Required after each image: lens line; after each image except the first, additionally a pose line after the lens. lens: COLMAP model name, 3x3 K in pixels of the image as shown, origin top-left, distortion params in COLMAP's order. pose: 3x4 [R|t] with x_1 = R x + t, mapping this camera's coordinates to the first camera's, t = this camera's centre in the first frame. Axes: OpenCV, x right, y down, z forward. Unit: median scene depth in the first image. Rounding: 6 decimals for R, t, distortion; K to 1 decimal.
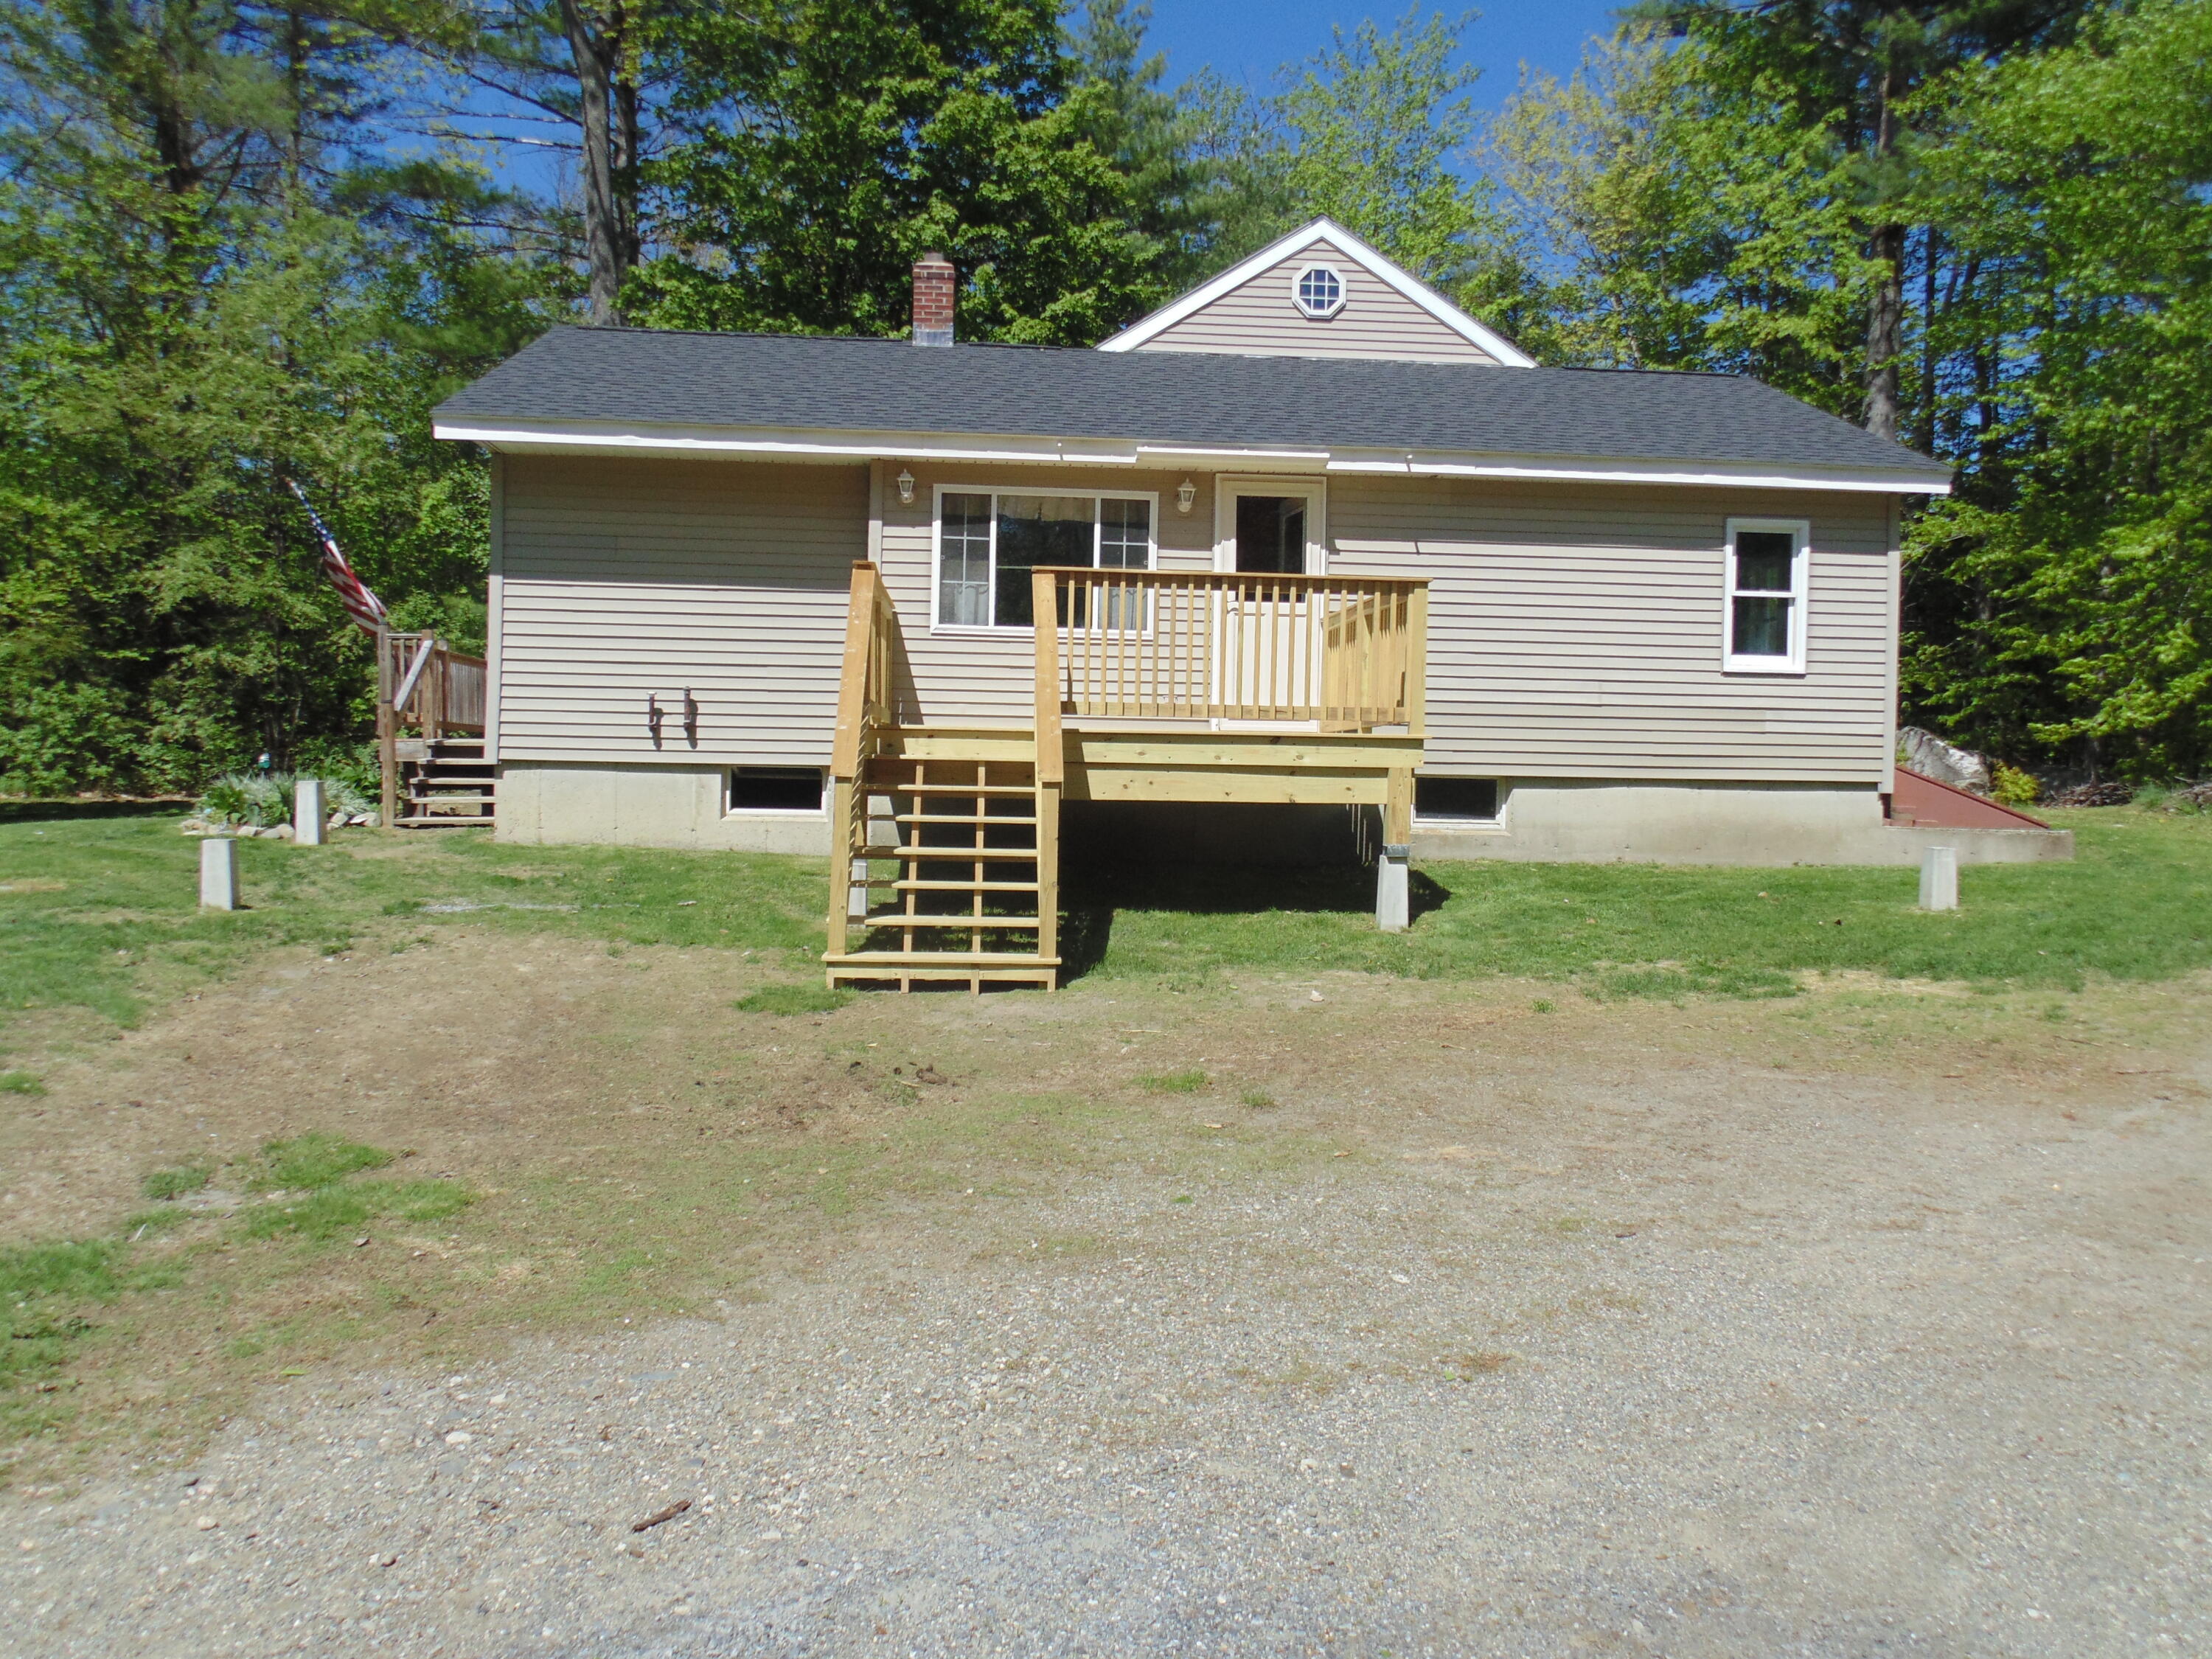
lens RADIAL K [[1734.5, 0, 1105.7], [0, 1734.5, 825.6], [0, 0, 1]] dist [-0.010452, -0.001129]
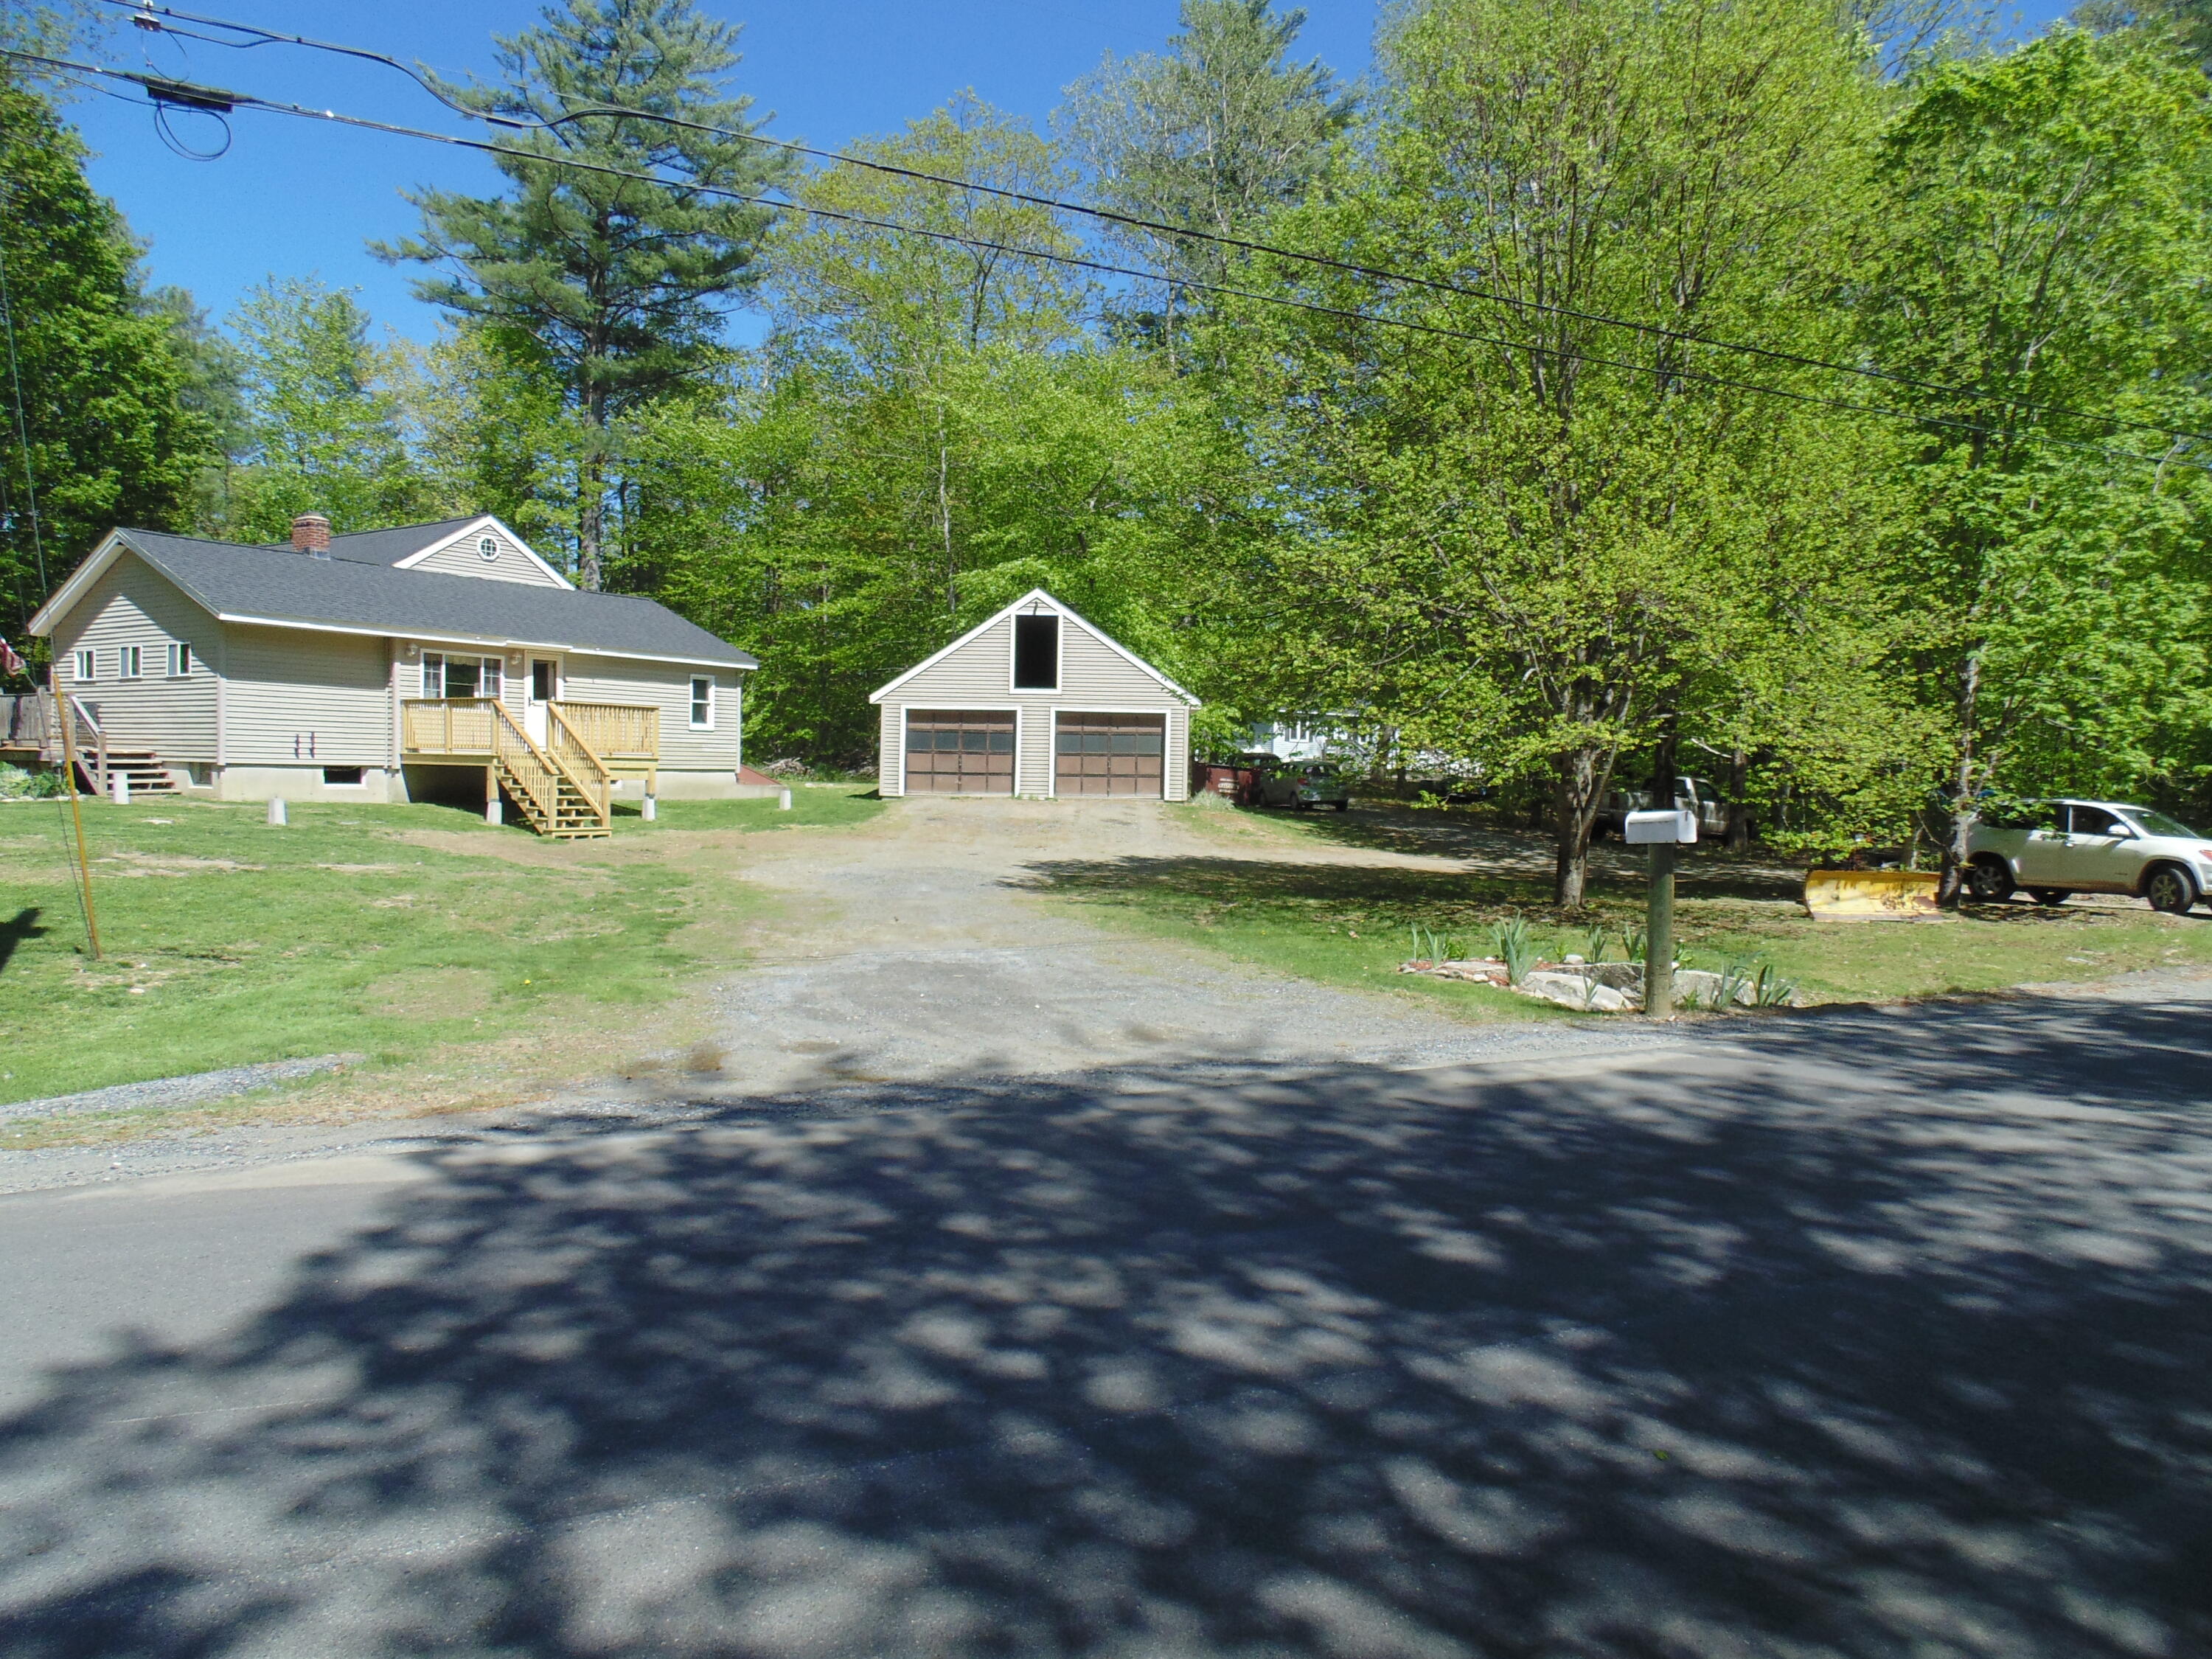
lens RADIAL K [[1463.6, 0, 1093.3], [0, 1463.6, 828.1], [0, 0, 1]] dist [-0.001391, 0.002420]
pose [[0.626840, -0.037588, 0.778241, -1.092177], [0.013684, 0.999213, 0.037238, -0.010106], [-0.779028, -0.012693, 0.626861, -0.993693]]
